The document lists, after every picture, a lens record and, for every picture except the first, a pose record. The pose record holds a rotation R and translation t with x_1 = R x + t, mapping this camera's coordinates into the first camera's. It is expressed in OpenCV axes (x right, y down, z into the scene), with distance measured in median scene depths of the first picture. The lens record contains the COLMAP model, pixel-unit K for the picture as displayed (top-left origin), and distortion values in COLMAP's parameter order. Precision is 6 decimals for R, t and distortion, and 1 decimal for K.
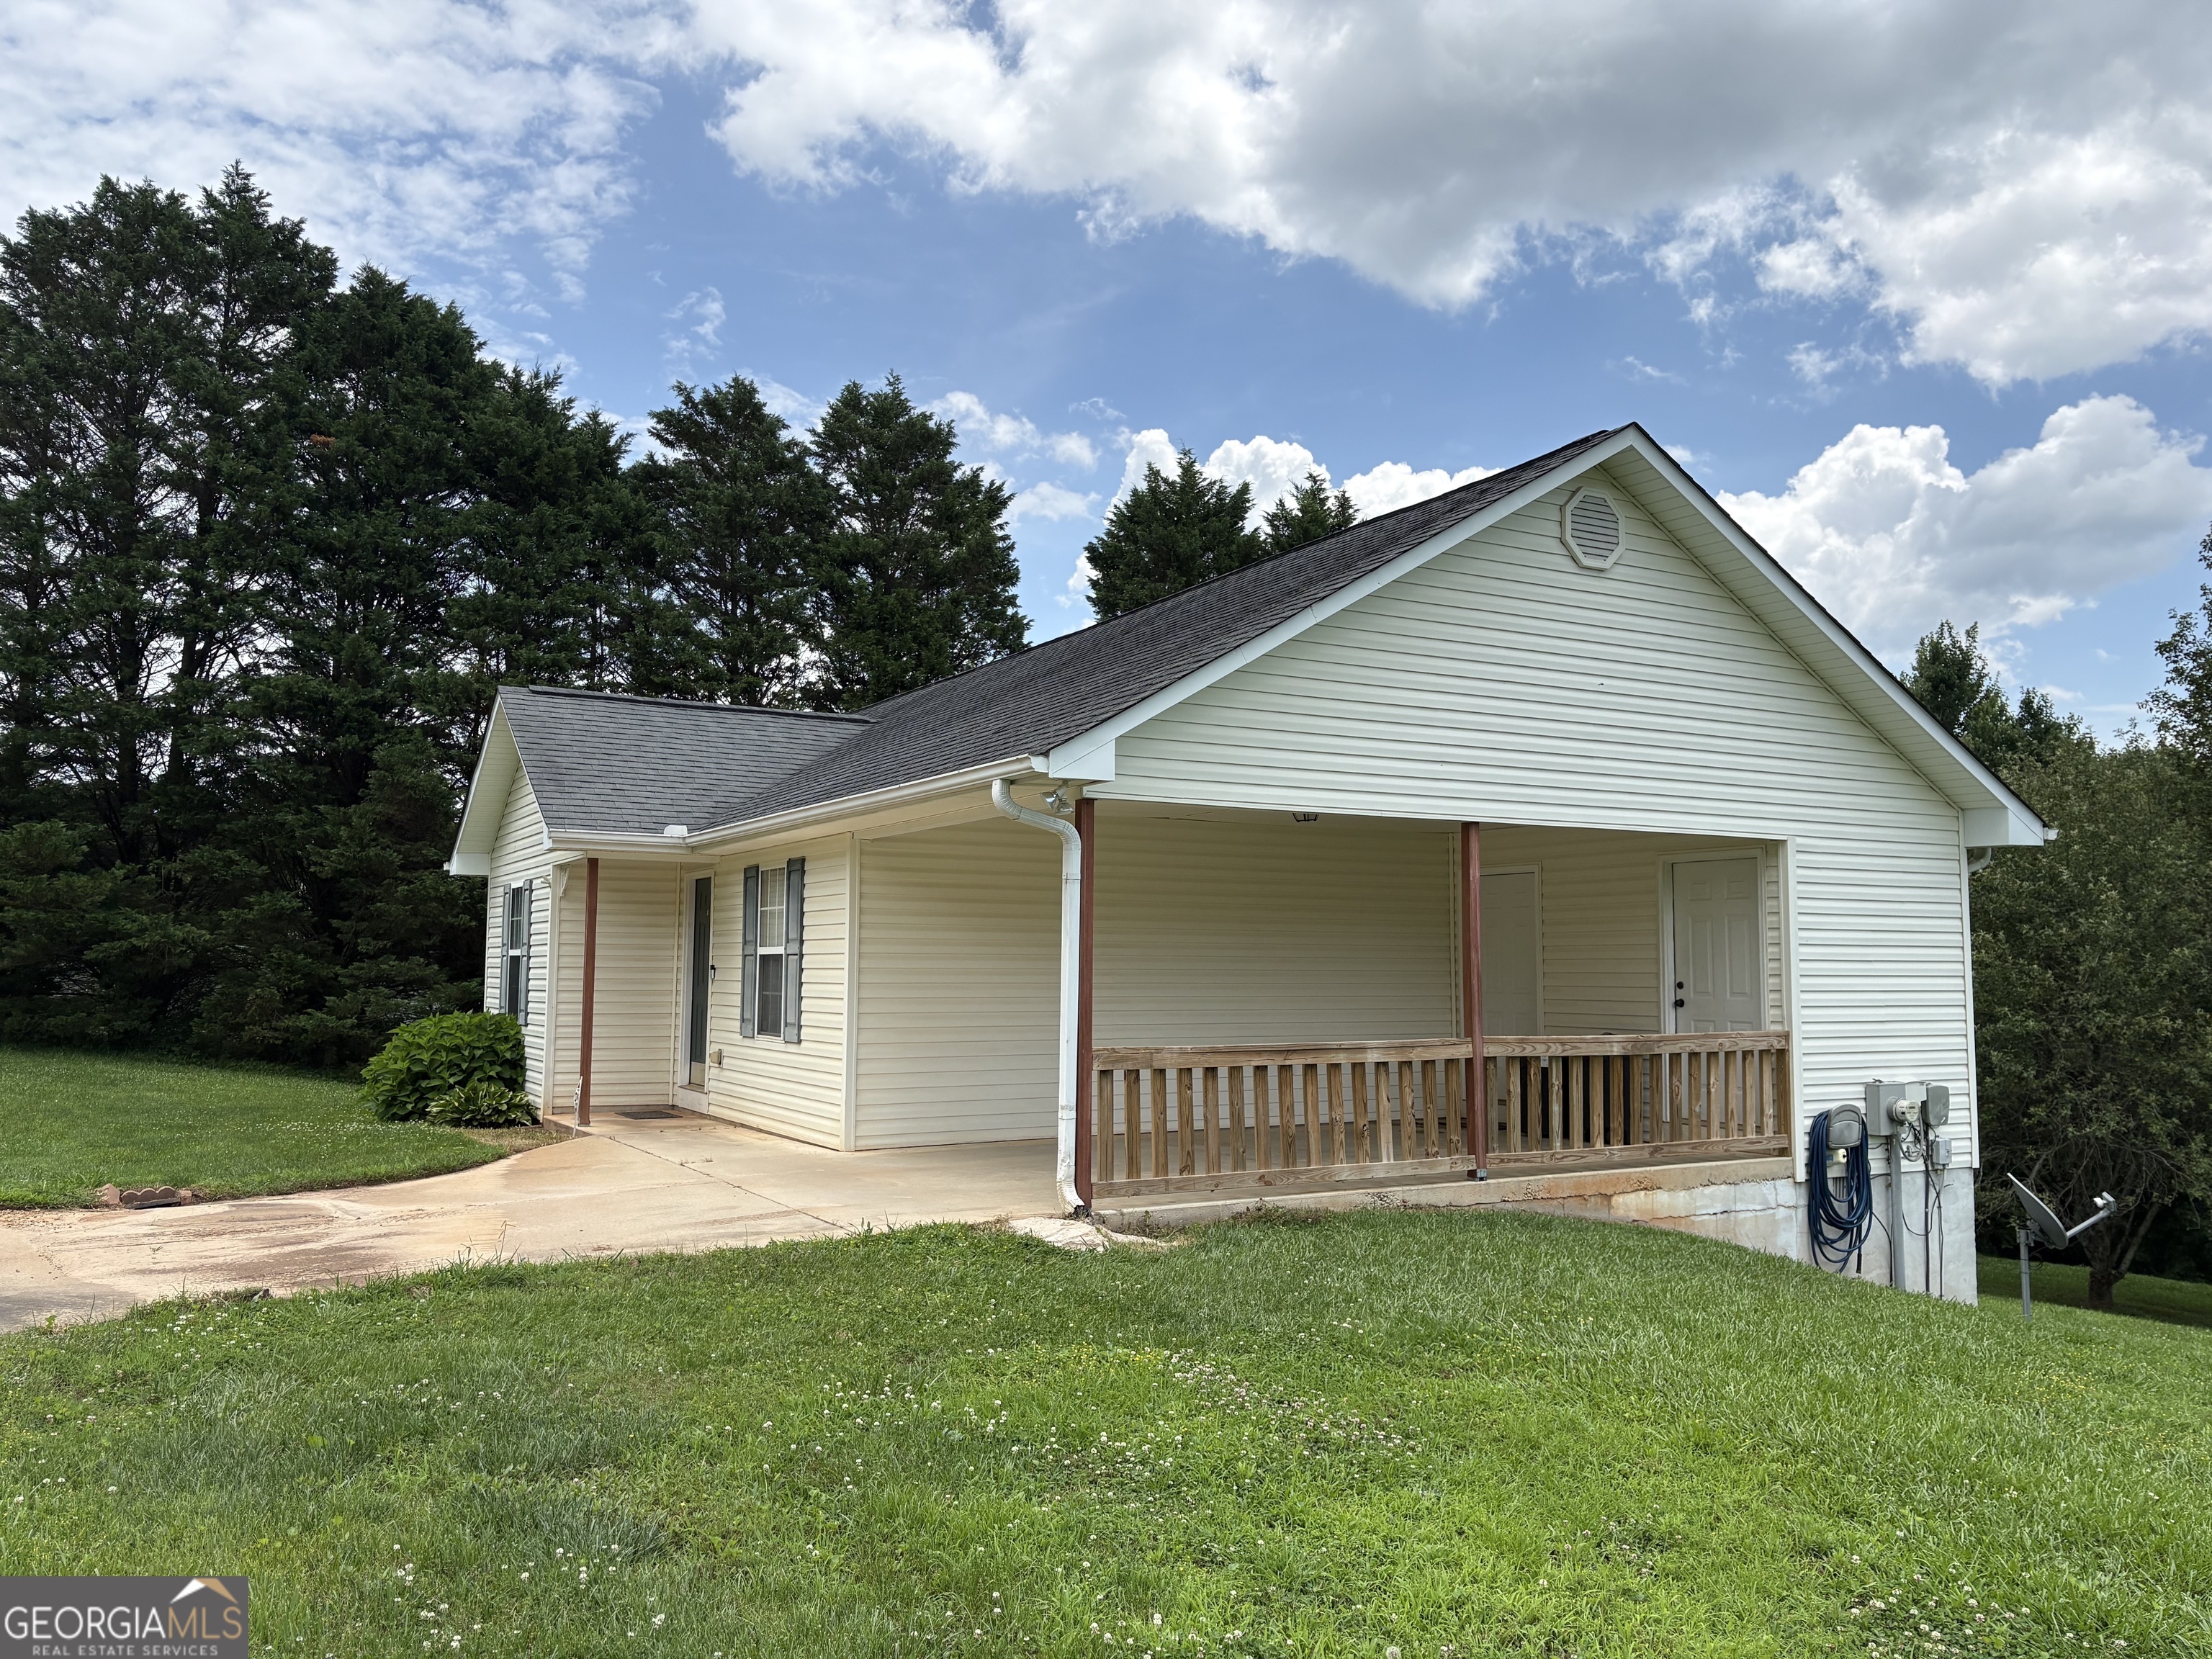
lens RADIAL K [[1662.0, 0, 1112.7], [0, 1662.0, 828.6], [0, 0, 1]] dist [0.060374, -0.088748]
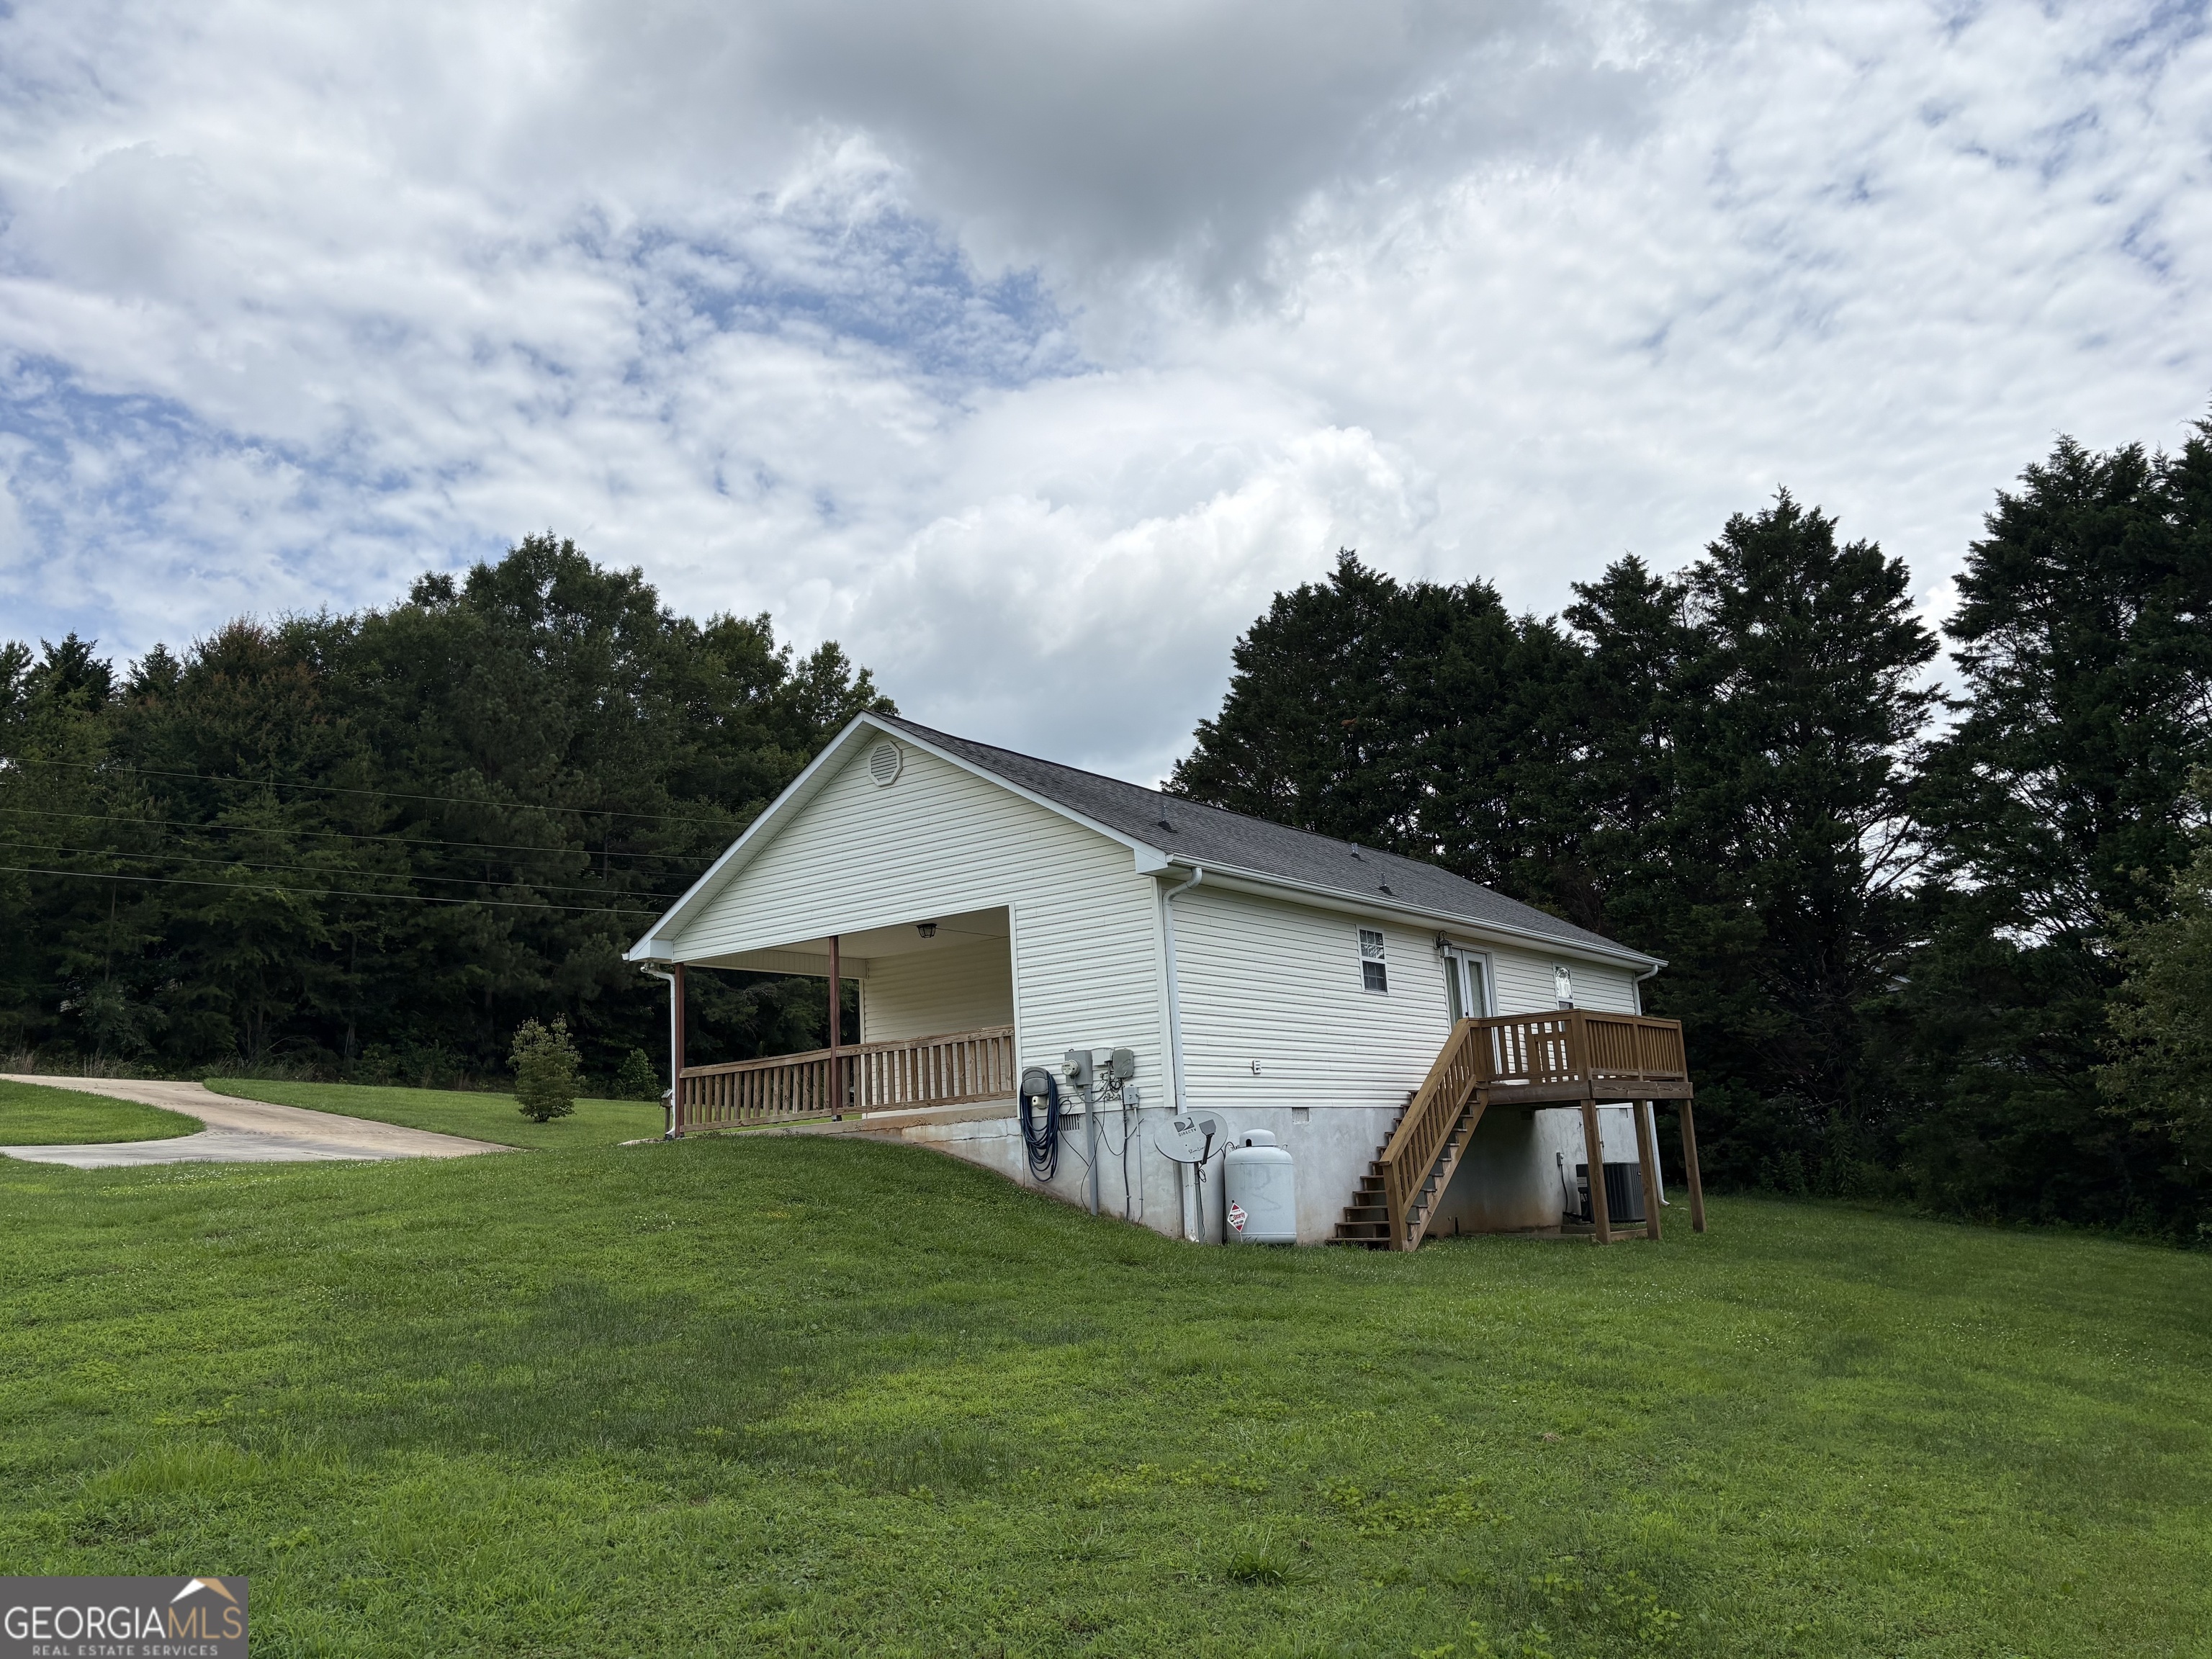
lens RADIAL K [[1662.0, 0, 1112.7], [0, 1662.0, 828.6], [0, 0, 1]] dist [0.060374, -0.088748]
pose [[0.412013, -0.209947, -0.886661, 0.701137], [0.131274, 0.976618, -0.170247, 0.082700], [0.901672, -0.046252, 0.429940, 0.157722]]
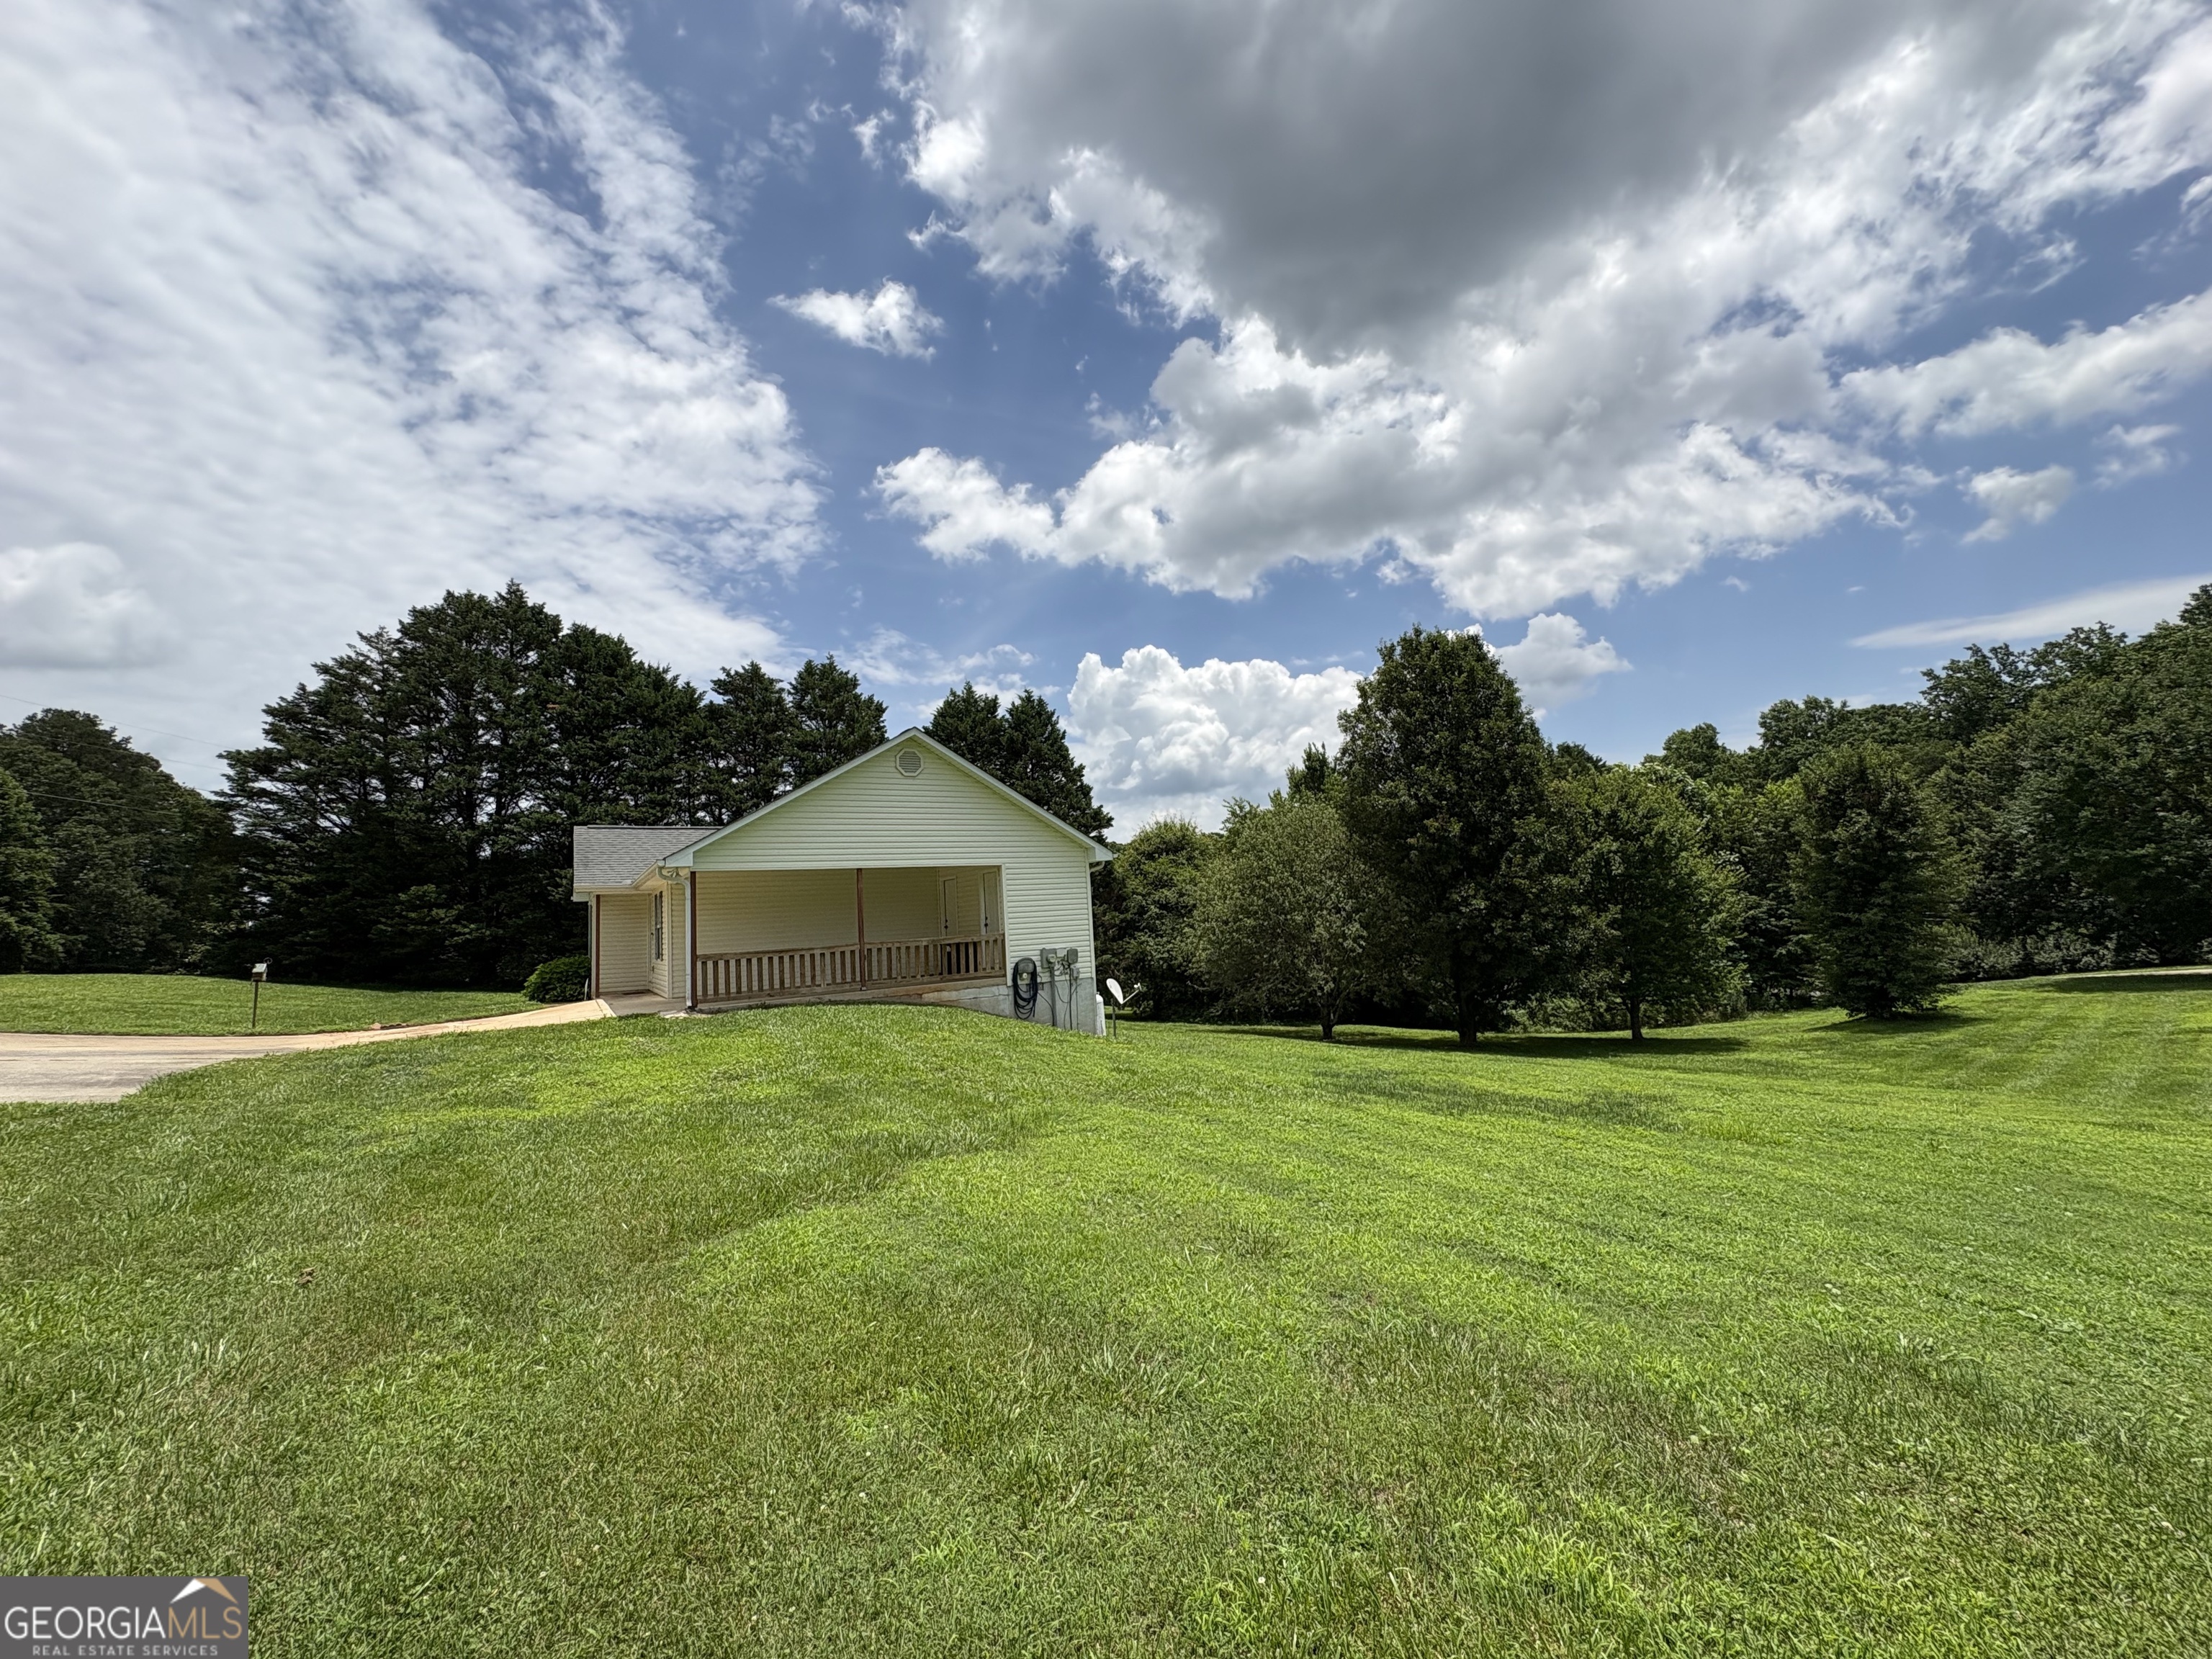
lens RADIAL K [[885.3, 0, 1101.6], [0, 885.3, 823.2], [0, 0, 1]] dist [0.009553, -0.006553]
pose [[0.997804, -0.057634, 0.032628, 0.199259], [0.058345, 0.998070, -0.021264, -0.008183], [-0.031340, 0.023121, 0.999241, -0.185780]]
